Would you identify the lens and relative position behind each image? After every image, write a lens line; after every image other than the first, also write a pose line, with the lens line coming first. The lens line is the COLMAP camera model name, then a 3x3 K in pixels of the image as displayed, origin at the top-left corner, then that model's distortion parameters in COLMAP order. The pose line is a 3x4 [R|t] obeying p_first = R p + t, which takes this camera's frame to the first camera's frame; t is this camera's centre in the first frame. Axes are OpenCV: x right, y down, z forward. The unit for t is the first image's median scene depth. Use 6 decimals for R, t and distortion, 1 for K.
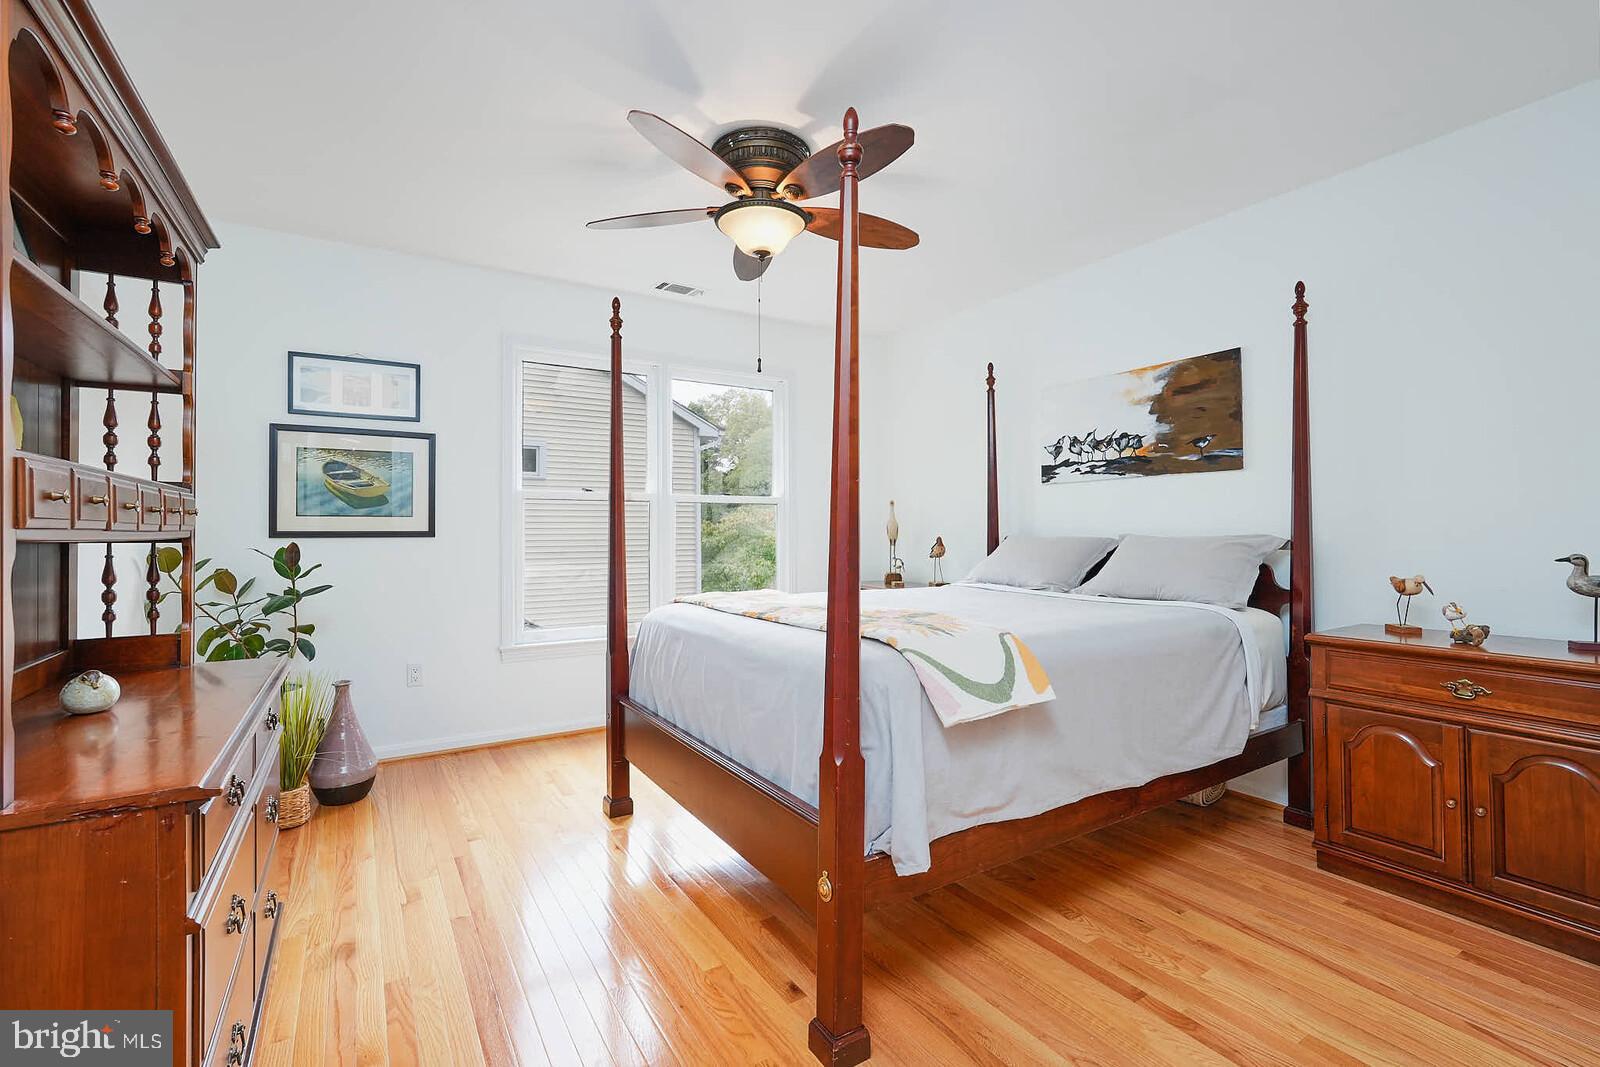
lens RADIAL K [[713.2, 0, 805.6], [0, 713.2, 529.1], [0, 0, 1]] dist [-0.010032, 0.003229]
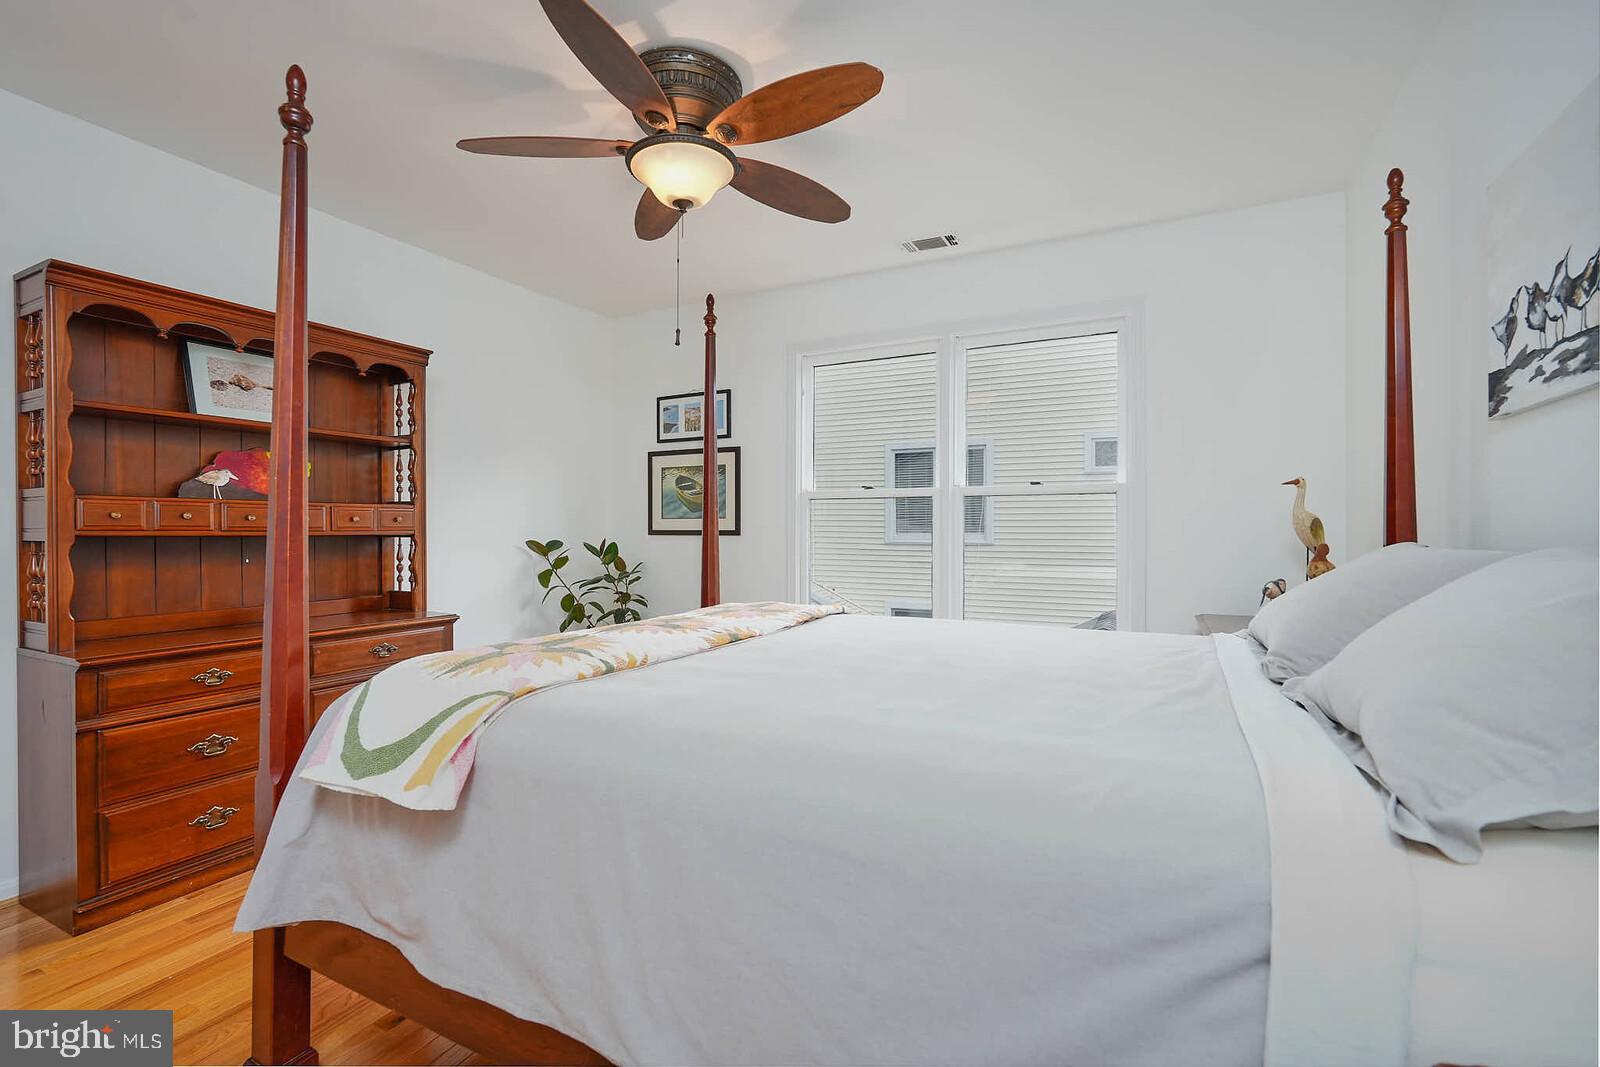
lens RADIAL K [[713.2, 0, 797.0], [0, 713.2, 531.3], [0, 0, 1]] dist [-0.010032, 0.003229]
pose [[0.498214, 0.004410, -0.867043, 0.564725], [0.002145, 0.999978, 0.006319, -0.002695], [0.867051, -0.005008, 0.498194, 0.527529]]
